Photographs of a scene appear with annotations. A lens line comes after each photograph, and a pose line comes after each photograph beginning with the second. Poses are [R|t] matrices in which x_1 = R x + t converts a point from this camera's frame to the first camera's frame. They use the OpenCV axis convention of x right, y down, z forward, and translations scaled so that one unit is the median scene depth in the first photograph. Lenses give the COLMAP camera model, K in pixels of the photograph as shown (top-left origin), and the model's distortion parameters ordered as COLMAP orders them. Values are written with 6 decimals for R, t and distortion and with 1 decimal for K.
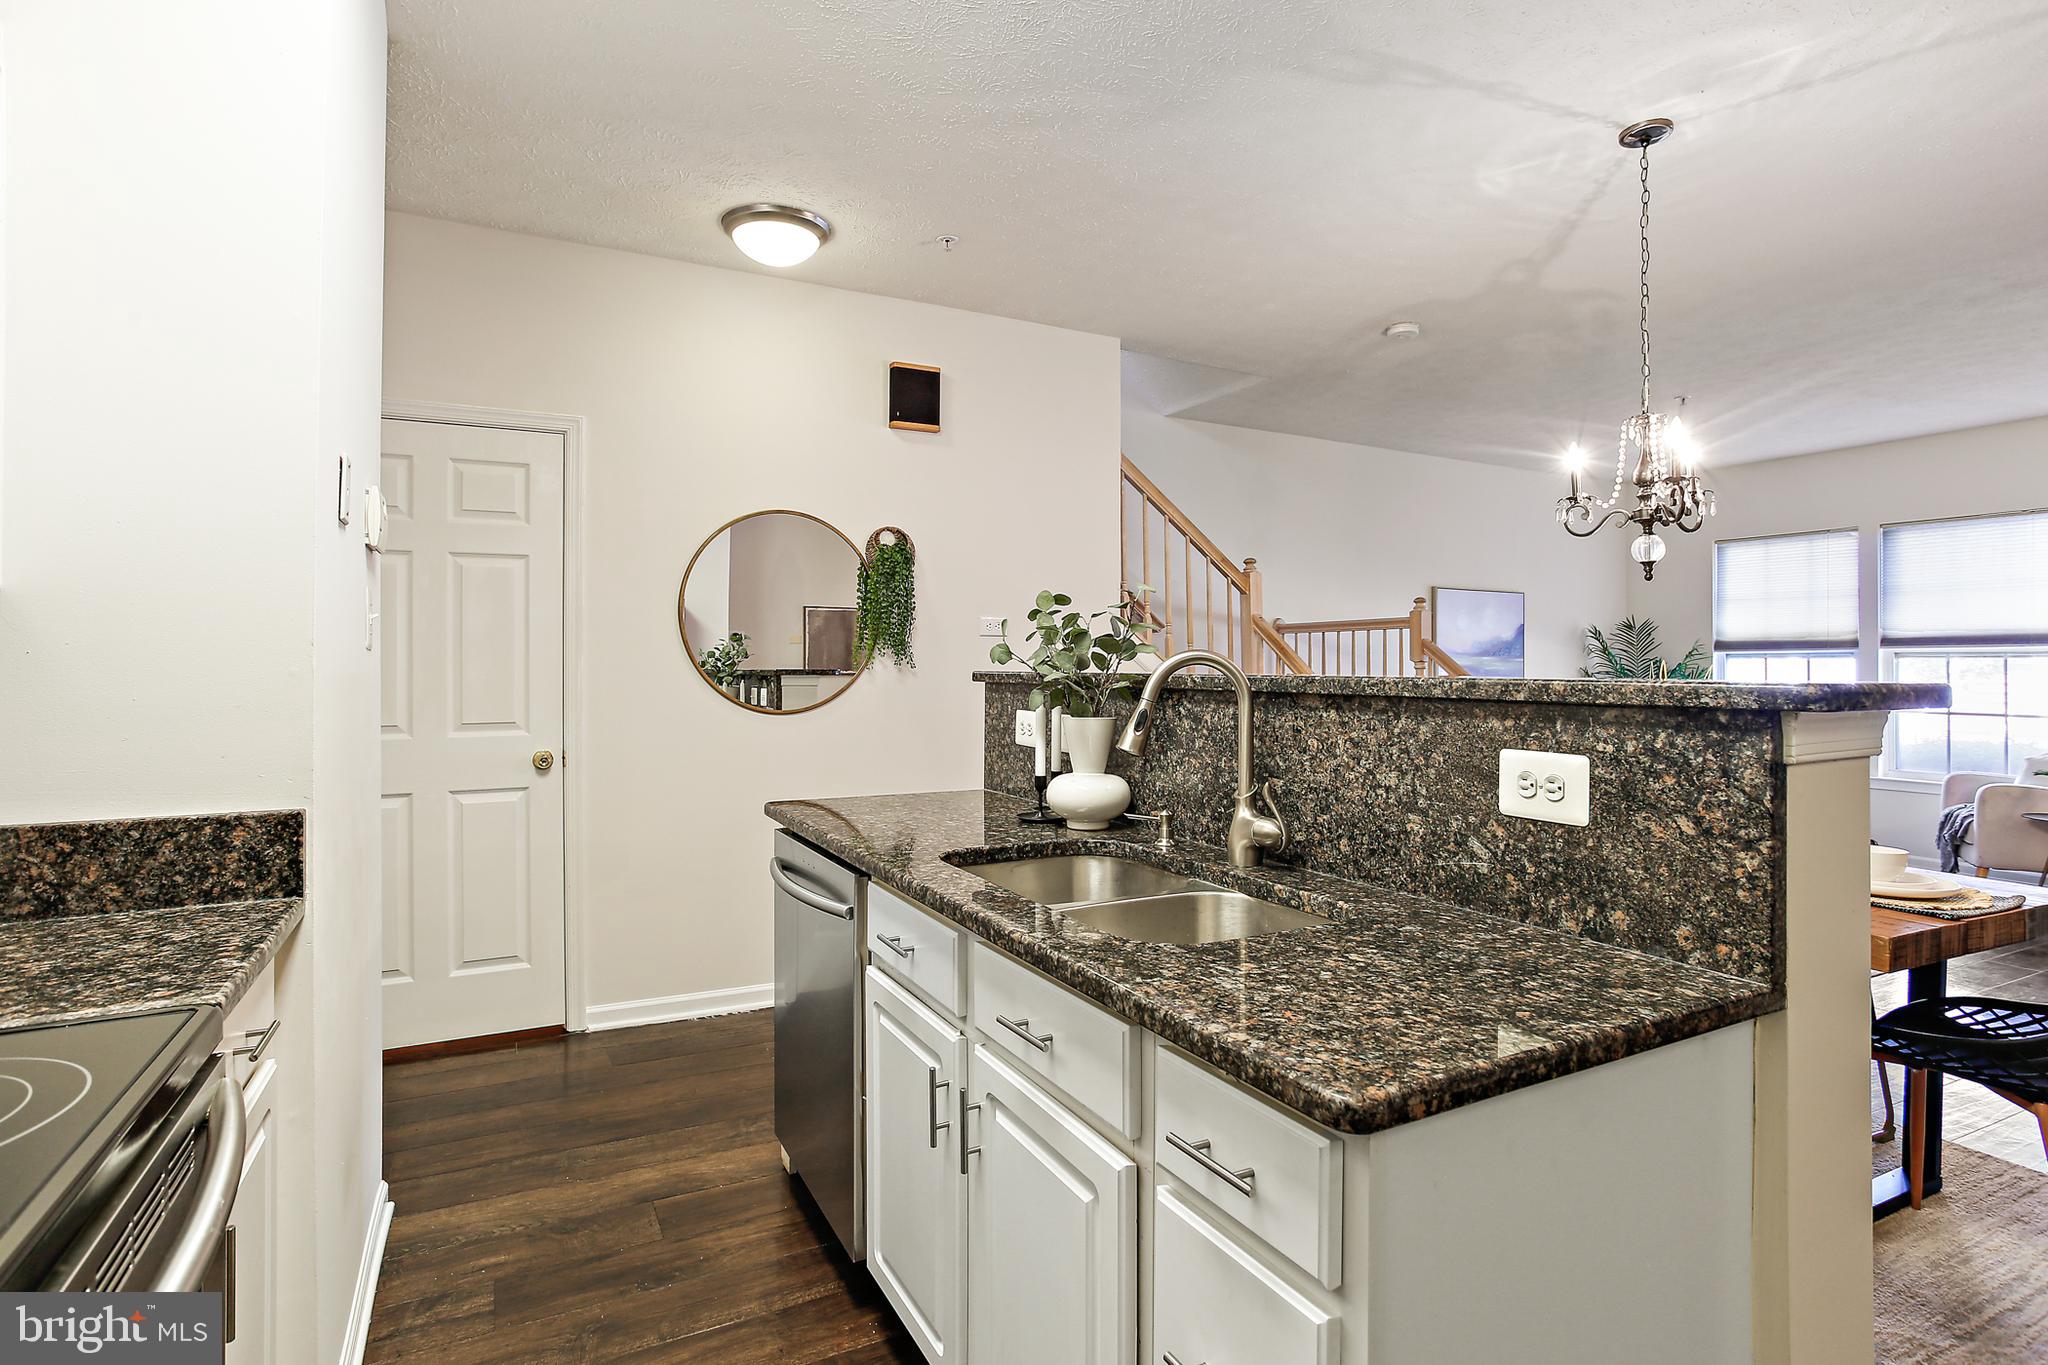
lens RADIAL K [[1016.1, 0, 1010.7], [0, 1016.1, 672.0], [0, 0, 1]] dist [-0.087005, 0.064698]
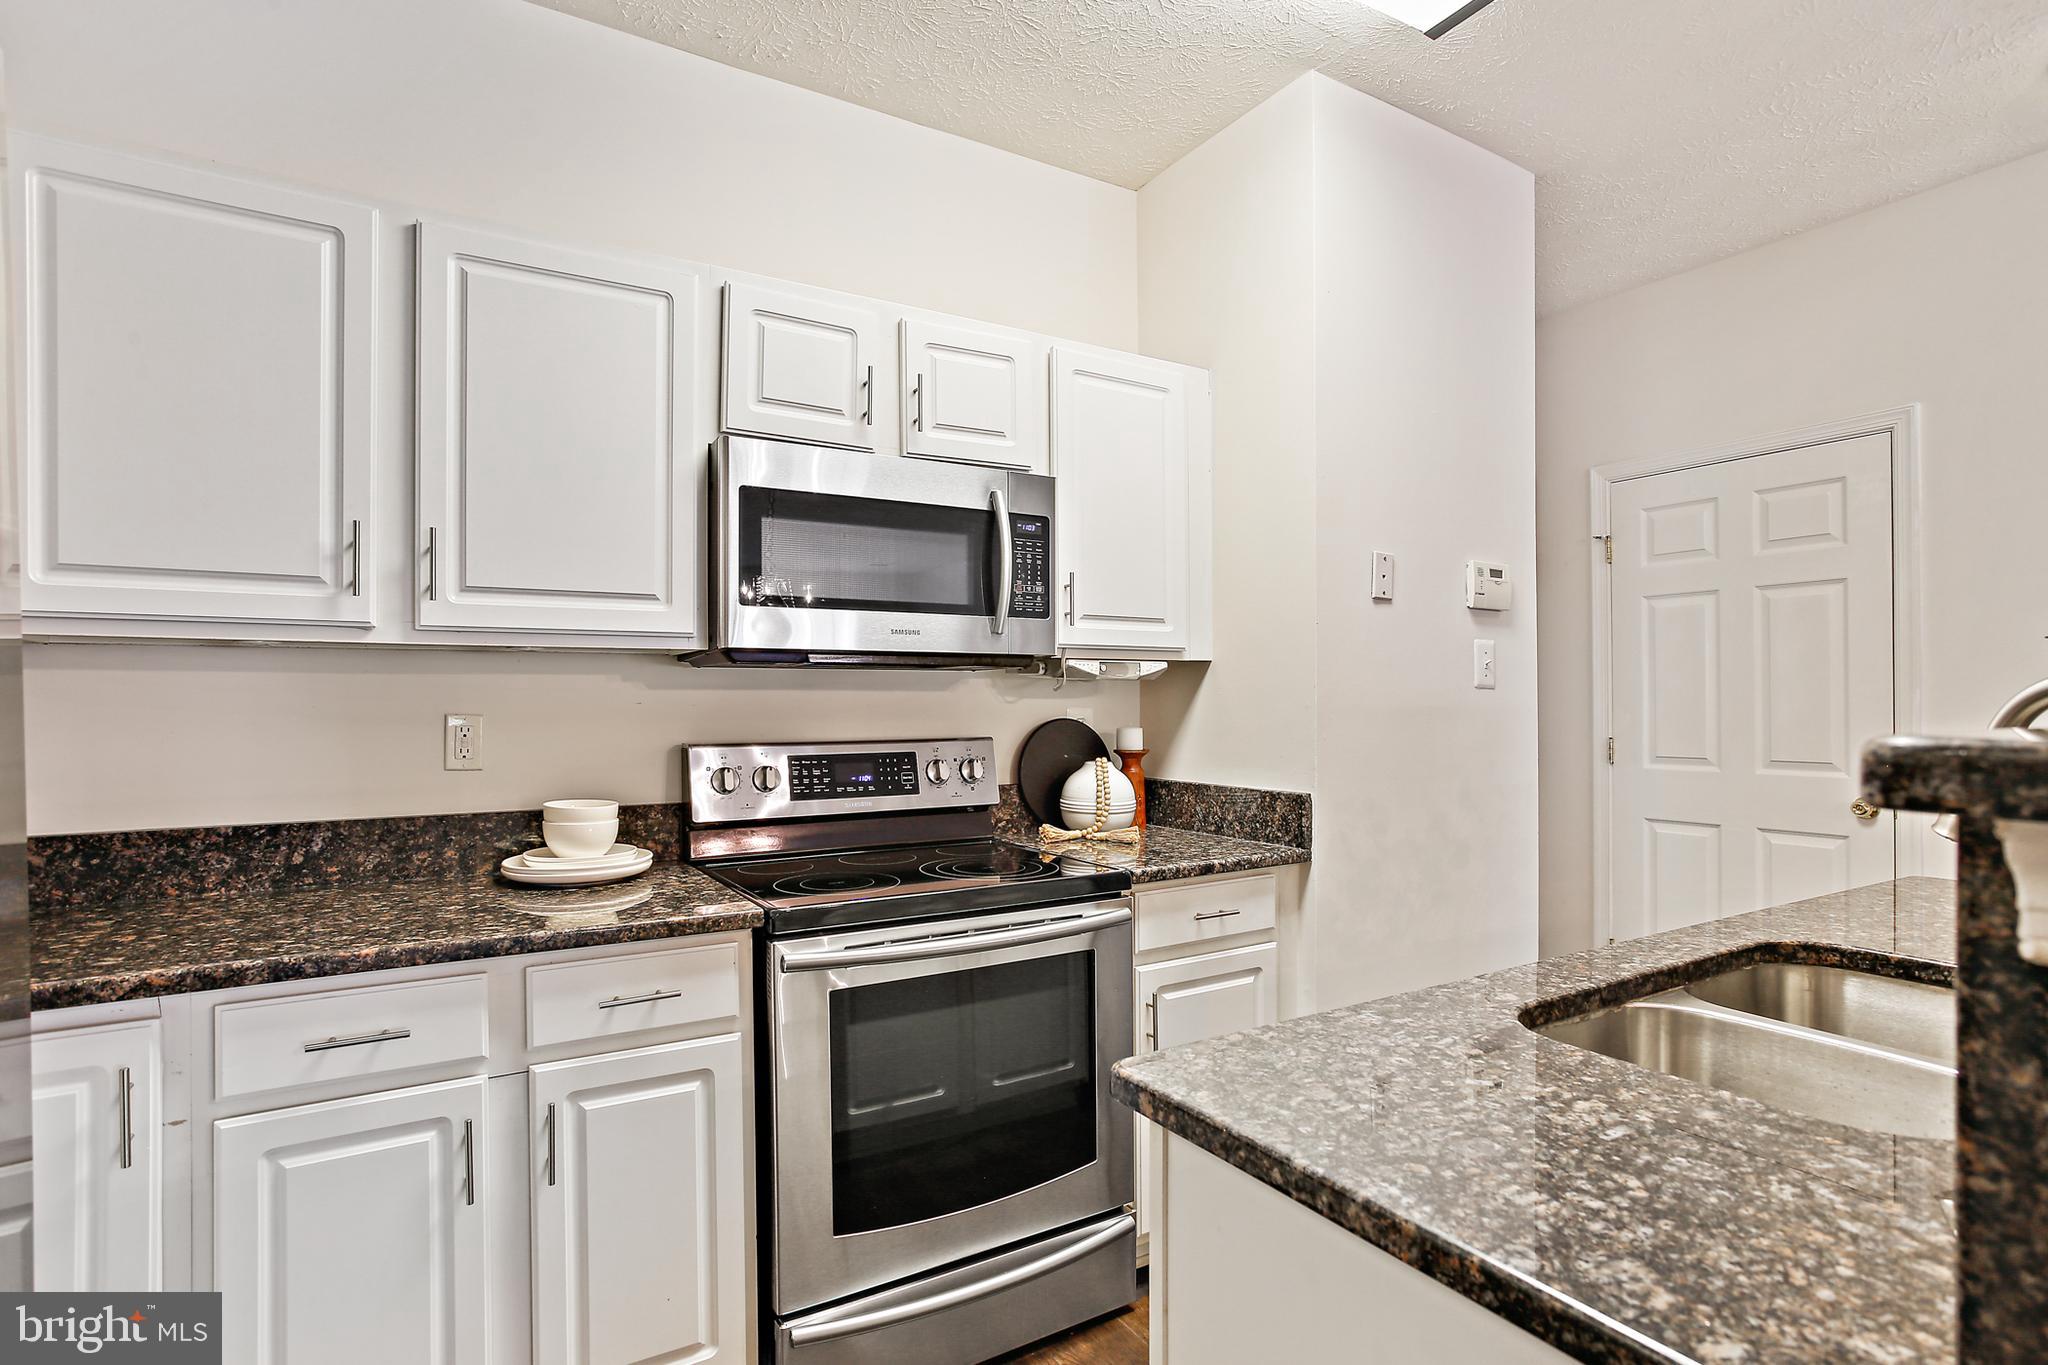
lens RADIAL K [[1048.2, 0, 1024.0], [0, 1048.2, 682.5], [0, 0, 1]] dist [-0.043840, 0.039408]
pose [[0.073154, -0.015174, -0.997205, 0.489286], [-0.010215, 0.999820, -0.015963, -0.001234], [0.997268, 0.011354, 0.072986, 0.247480]]
